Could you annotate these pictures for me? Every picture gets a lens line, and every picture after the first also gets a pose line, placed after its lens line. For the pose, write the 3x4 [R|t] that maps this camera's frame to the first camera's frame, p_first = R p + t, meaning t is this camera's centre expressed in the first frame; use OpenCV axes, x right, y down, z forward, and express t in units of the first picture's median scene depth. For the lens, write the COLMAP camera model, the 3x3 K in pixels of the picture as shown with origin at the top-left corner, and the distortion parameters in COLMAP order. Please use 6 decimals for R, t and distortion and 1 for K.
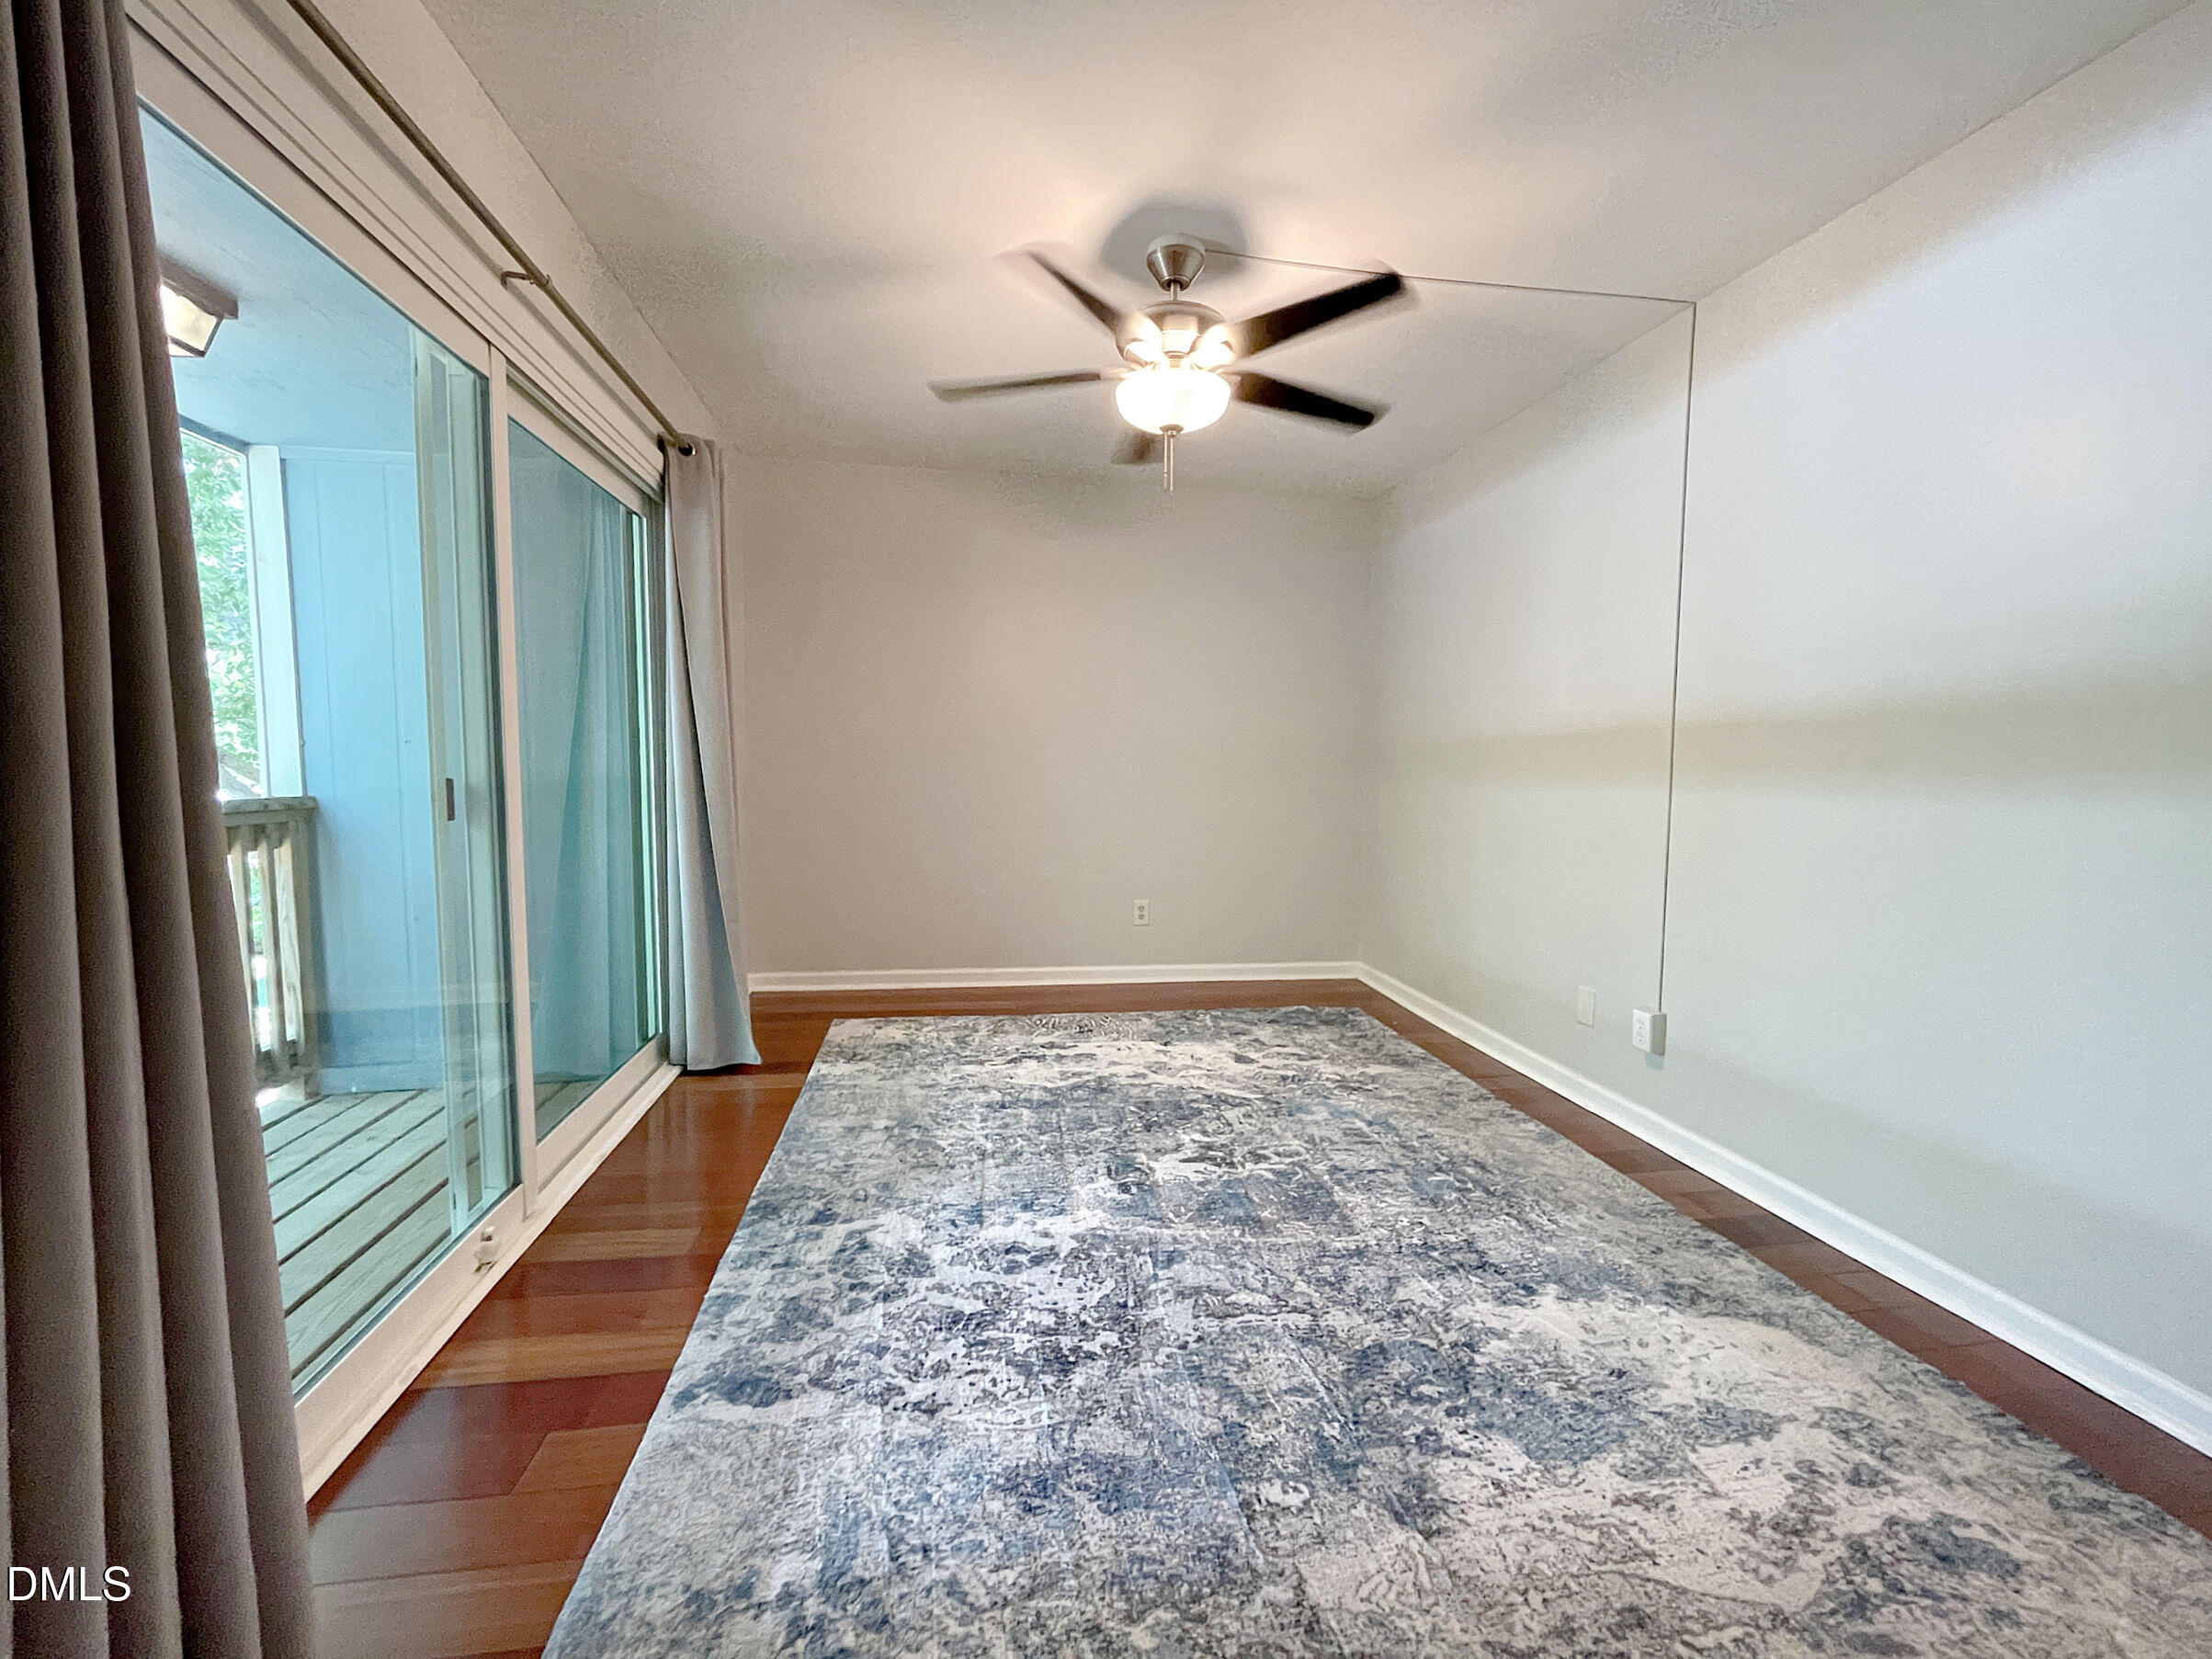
lens RADIAL K [[903.6, 0, 1105.9], [0, 903.6, 823.5], [0, 0, 1]] dist [0.000290, -0.000120]
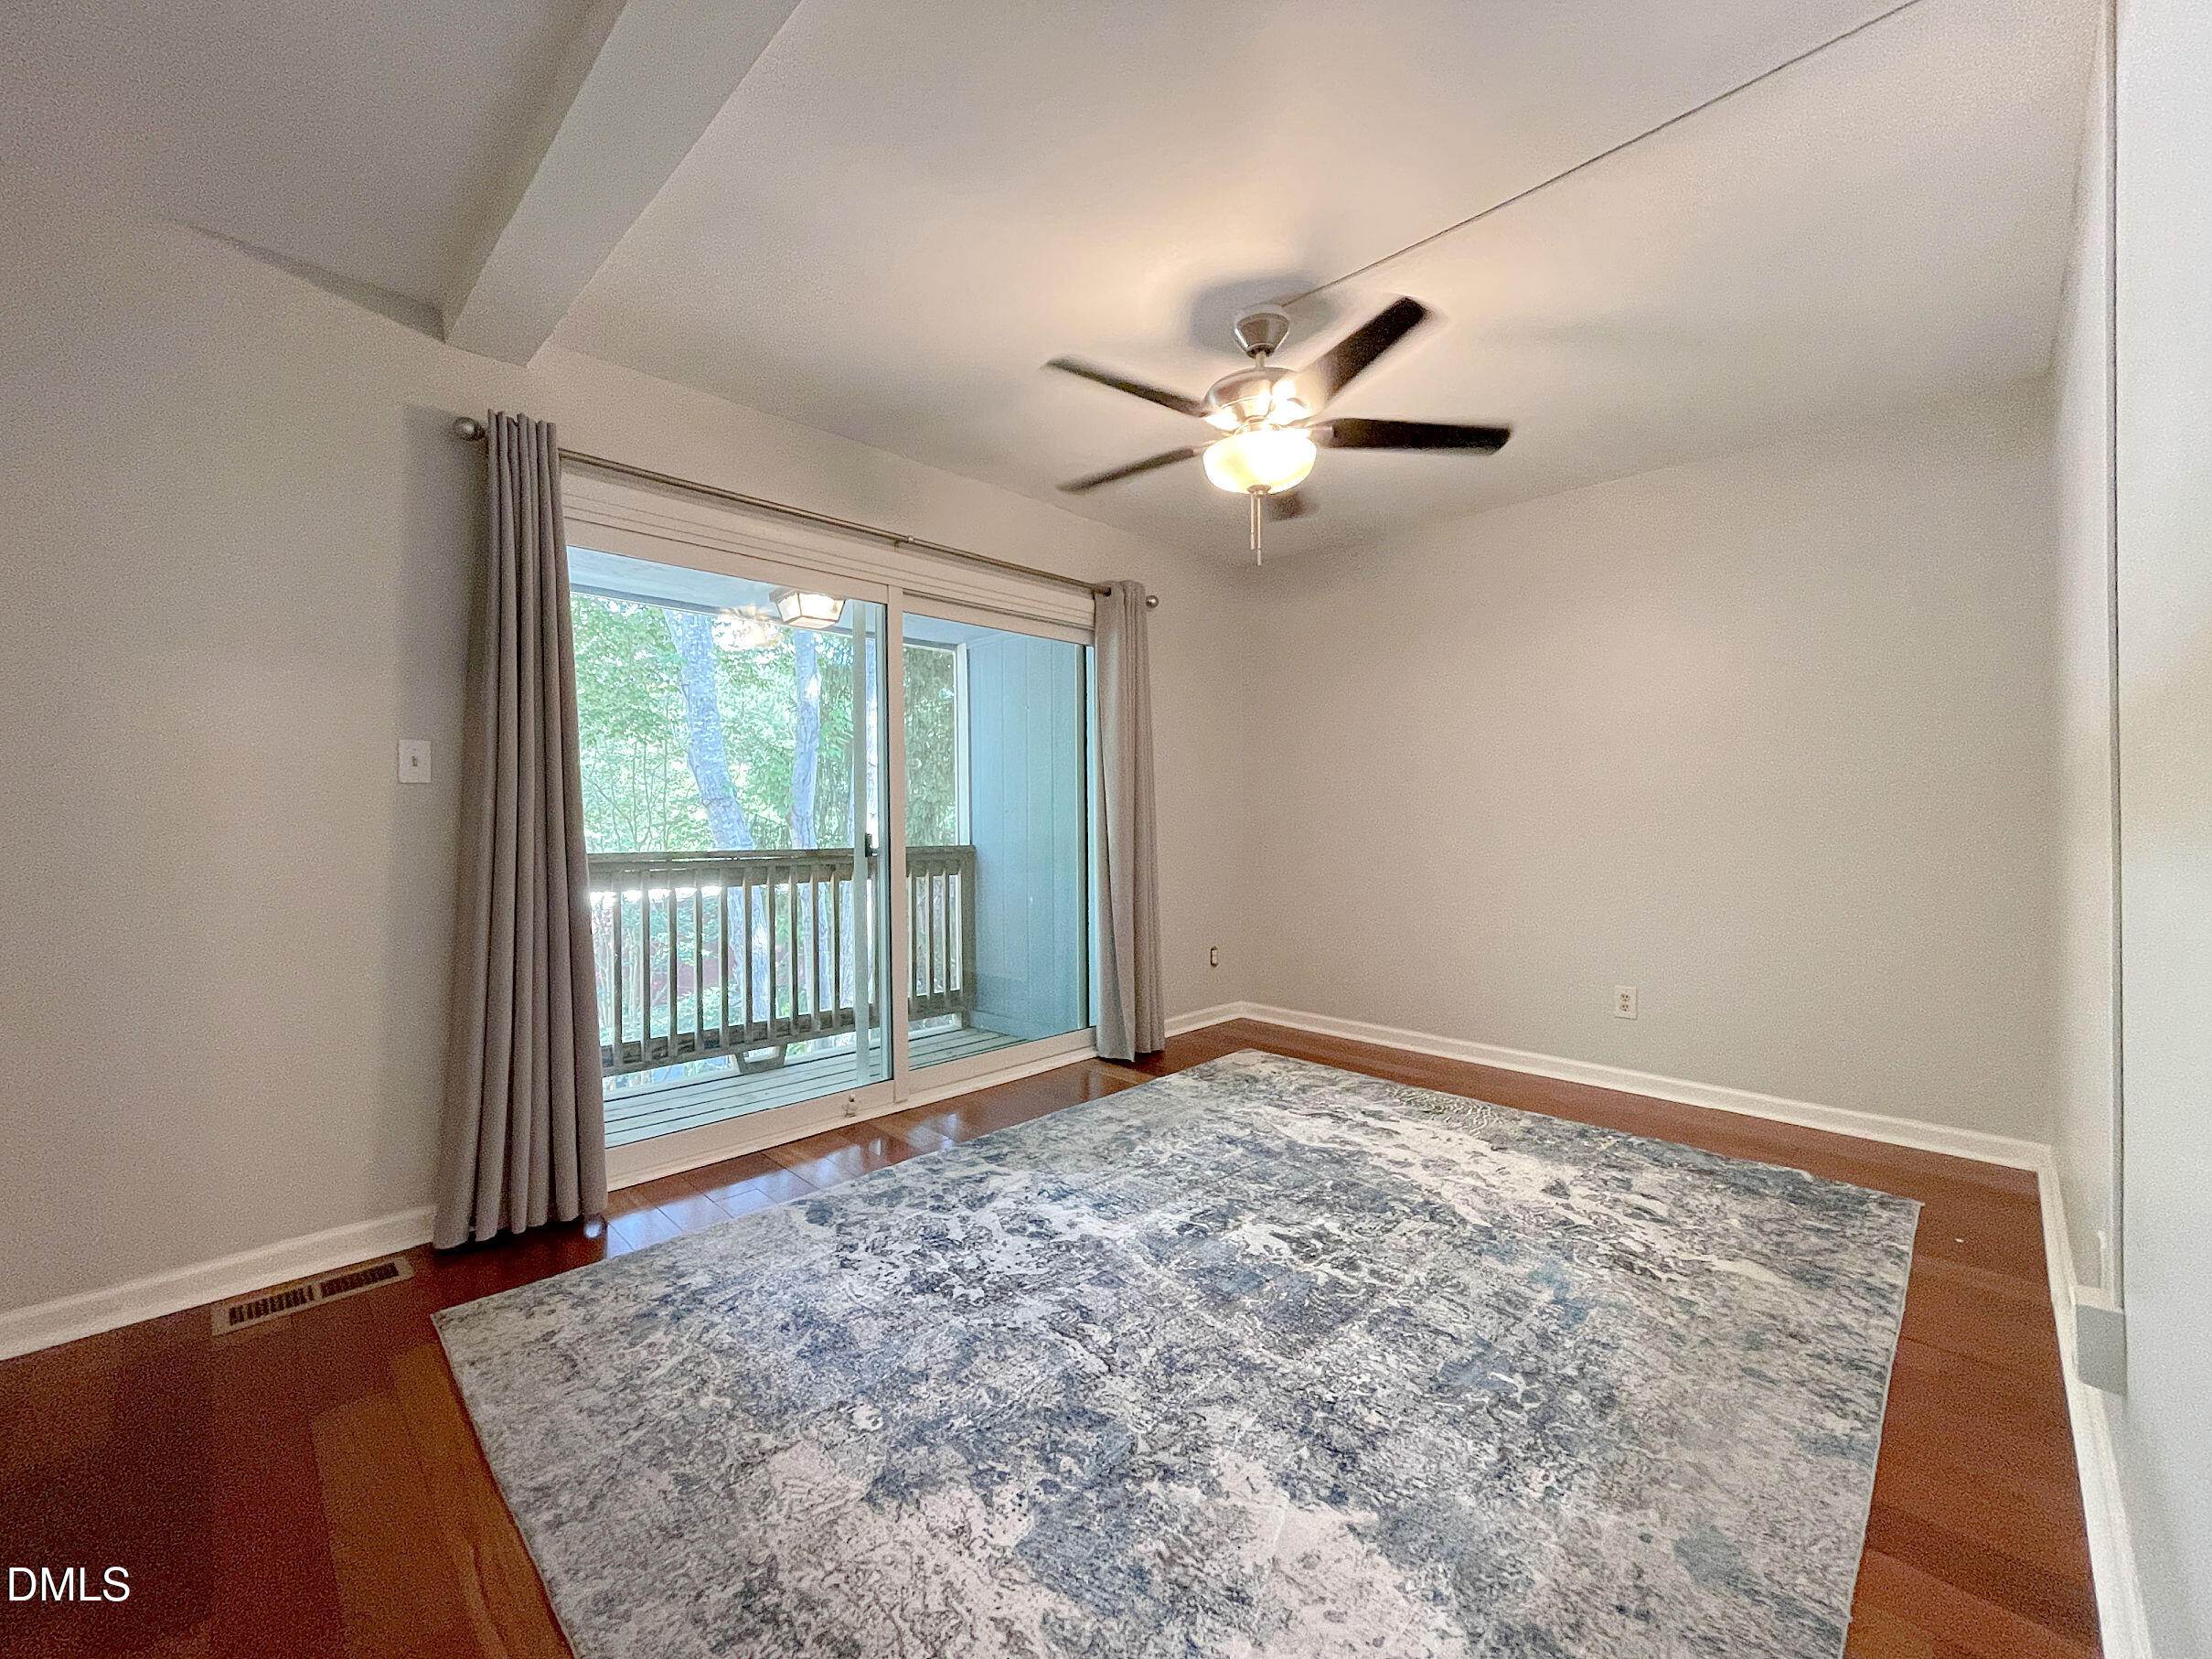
lens RADIAL K [[896.4, 0, 1106.0], [0, 896.4, 829.5], [0, 0, 1]] dist [-0.000506, -0.000594]
pose [[0.579772, -0.005643, -0.814759, 0.716717], [-0.041614, 0.998466, -0.036527, -0.009927], [0.813715, 0.055082, 0.578648, 0.271910]]
